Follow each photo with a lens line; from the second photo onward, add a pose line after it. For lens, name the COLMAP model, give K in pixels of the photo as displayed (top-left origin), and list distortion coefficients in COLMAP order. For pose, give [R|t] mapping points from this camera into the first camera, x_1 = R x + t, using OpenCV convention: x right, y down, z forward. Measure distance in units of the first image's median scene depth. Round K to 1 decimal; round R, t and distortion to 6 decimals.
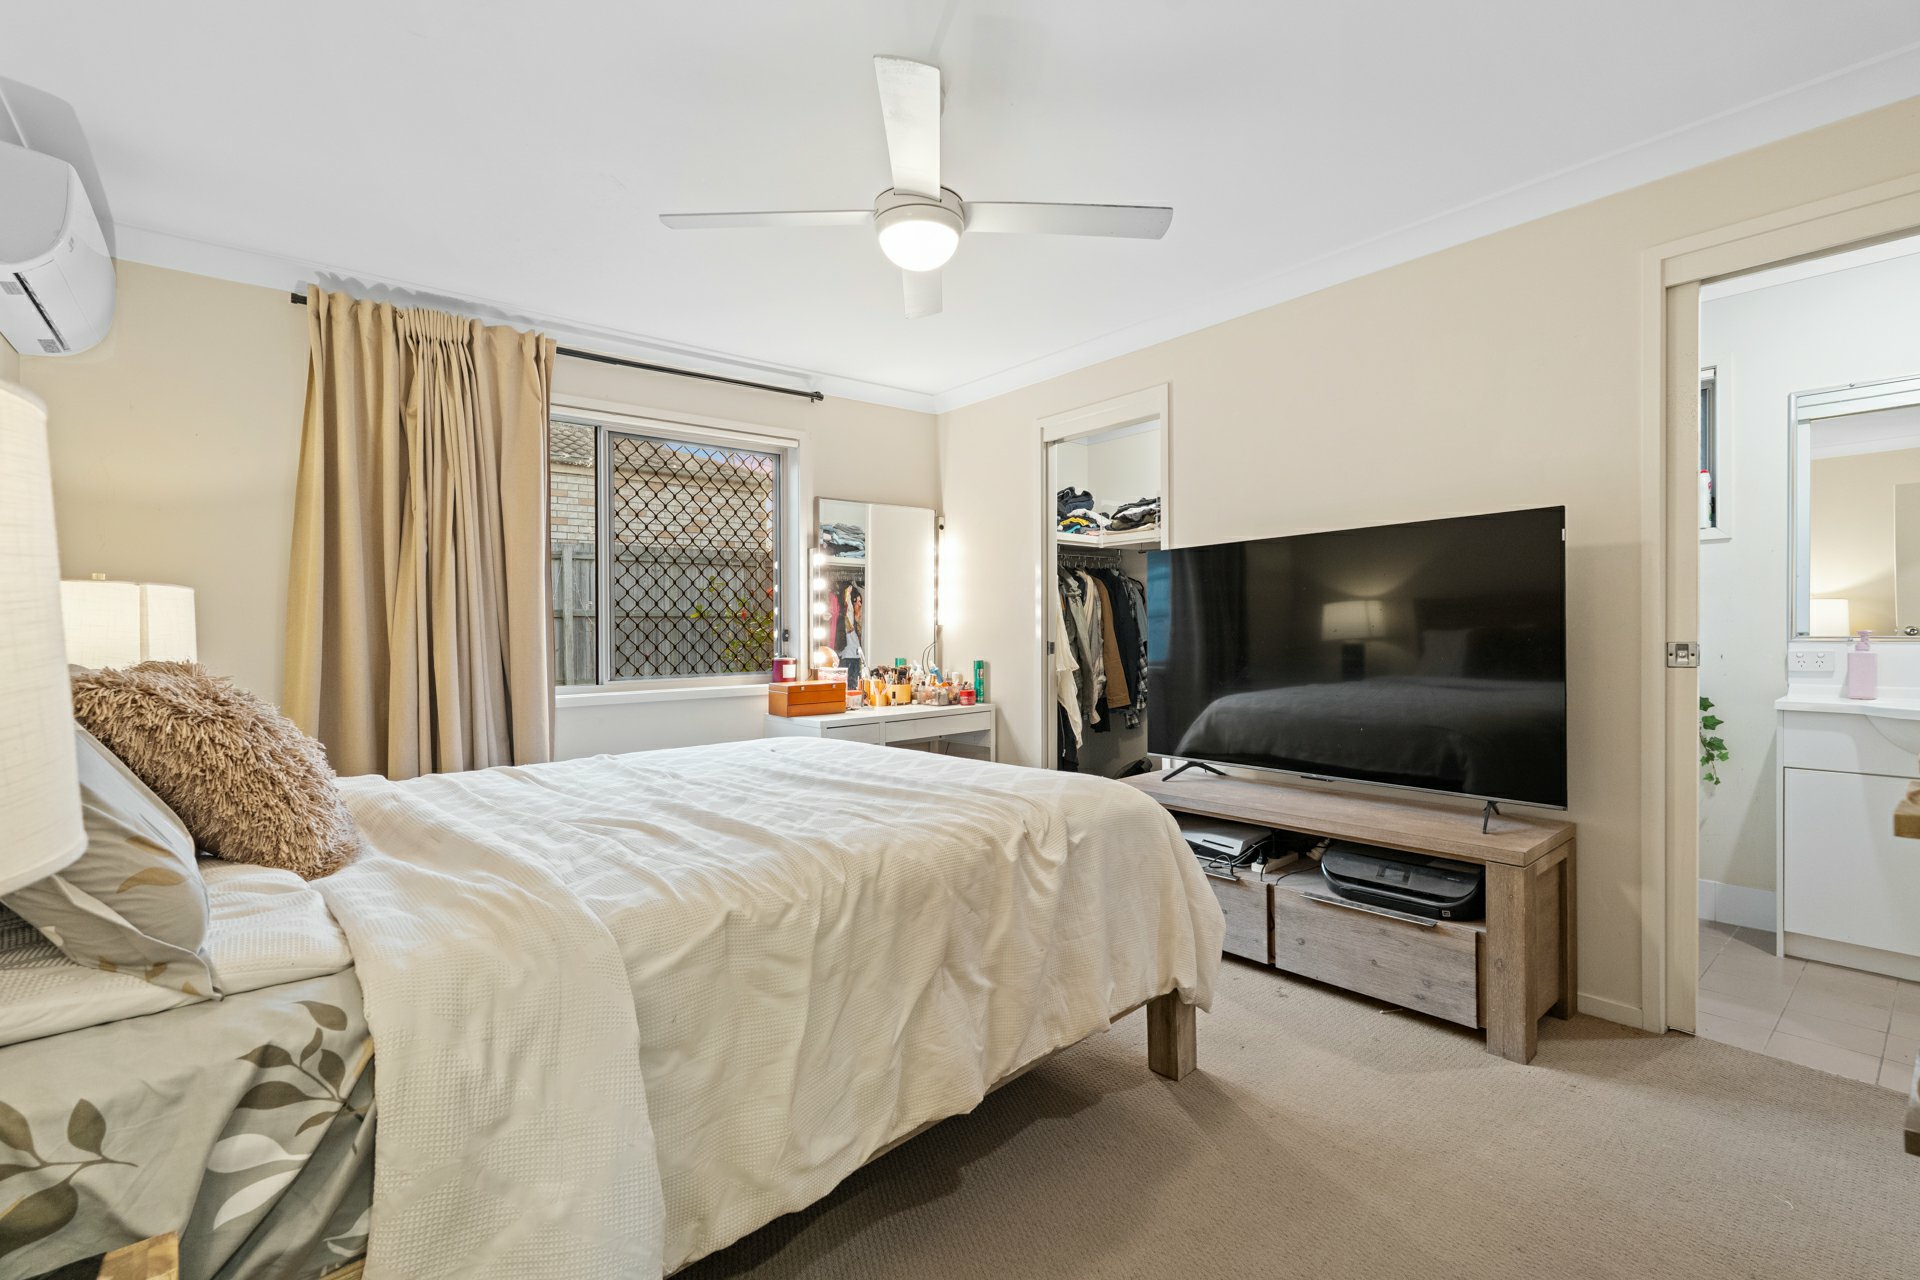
lens RADIAL K [[850.5, 0, 969.0], [0, 850.5, 645.0], [0, 0, 1]] dist [0.003080, 0.000624]
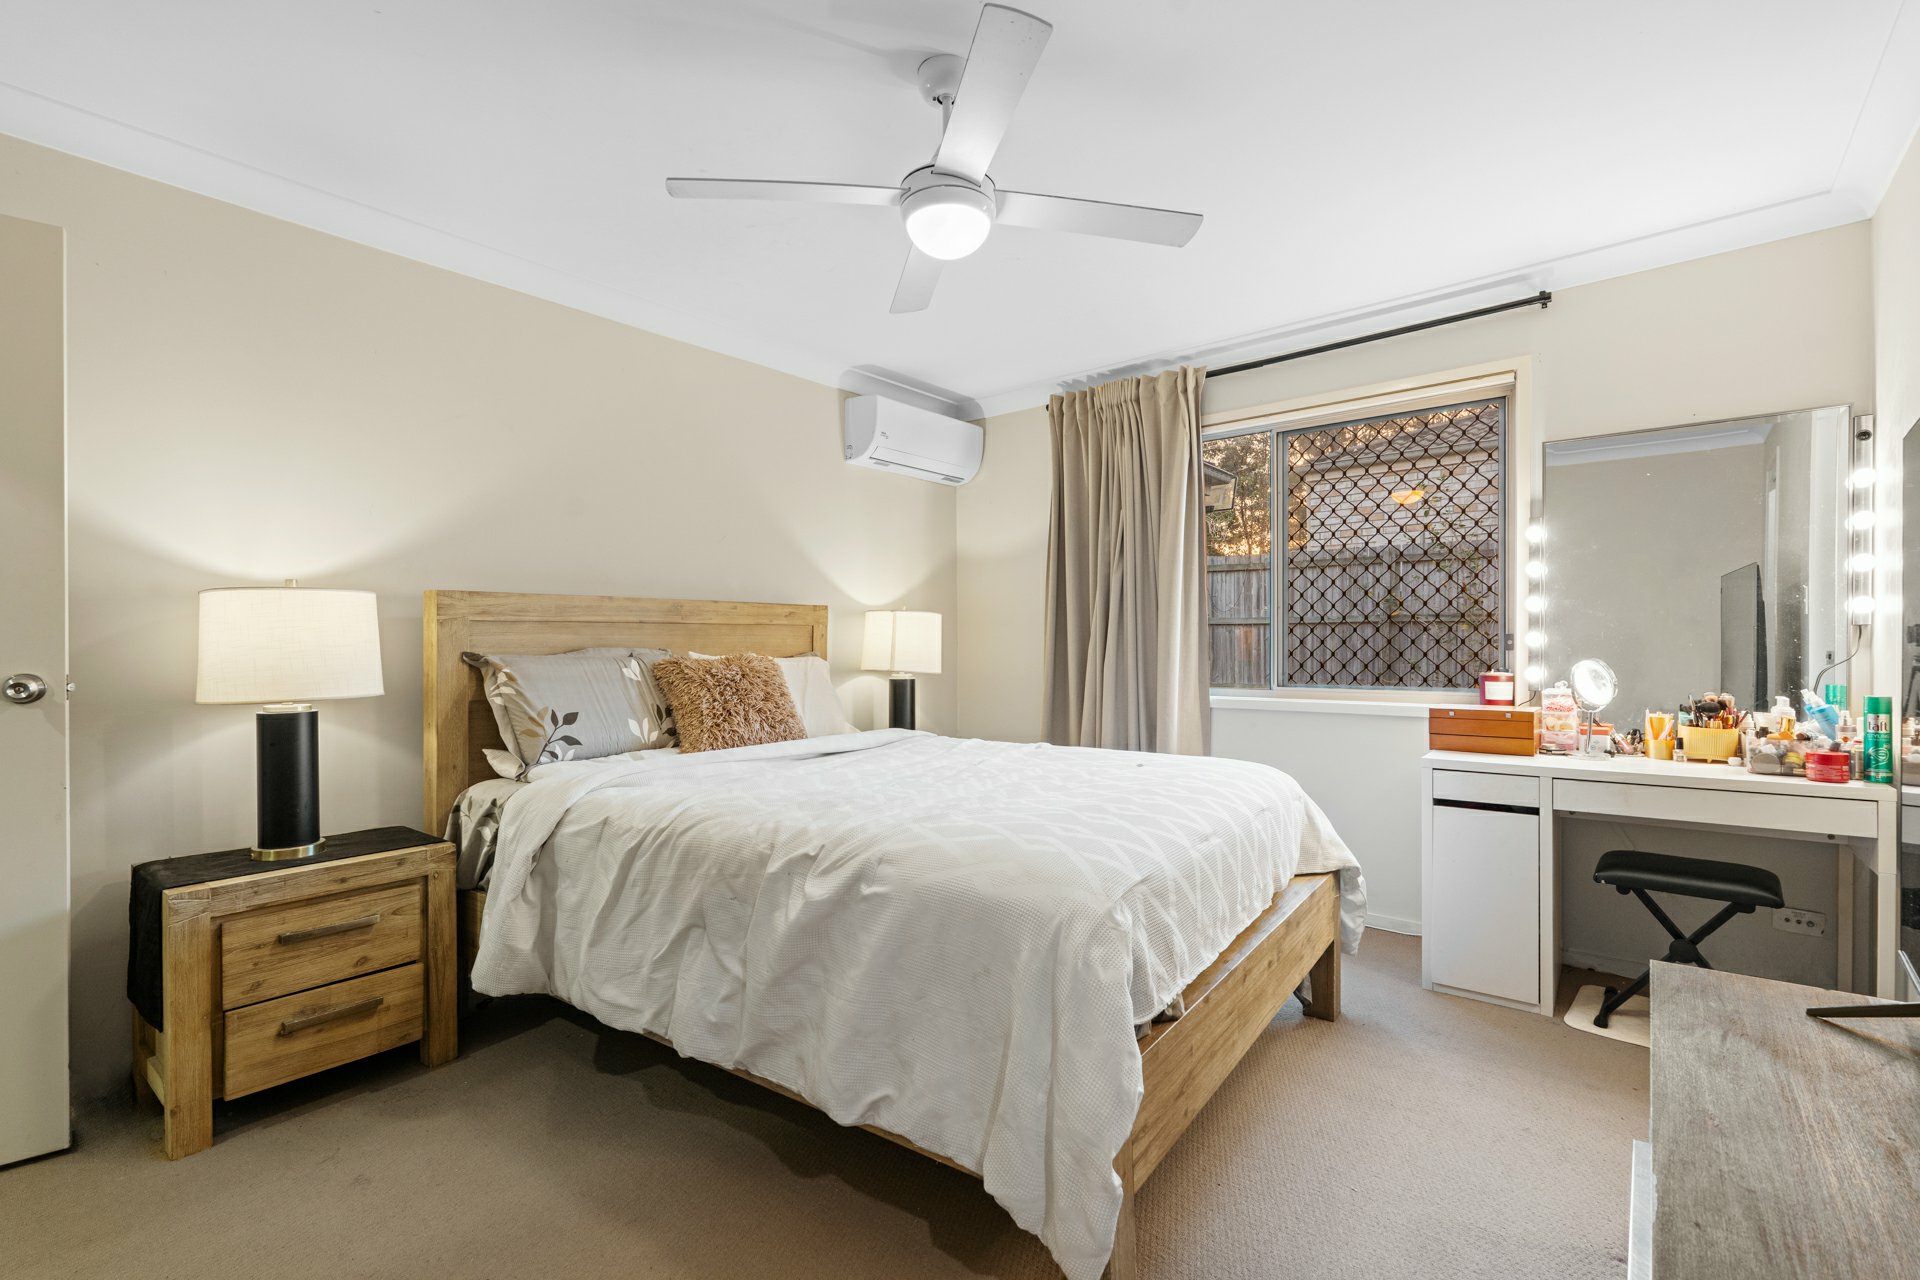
lens RADIAL K [[850.5, 0, 964.7], [0, 850.5, 651.5], [0, 0, 1]] dist [0.003080, 0.000624]
pose [[0.179185, 0.020424, -0.983603, 0.513059], [-0.011748, 0.999758, 0.018619, -0.013401], [0.983745, 0.008219, 0.179382, 0.496764]]
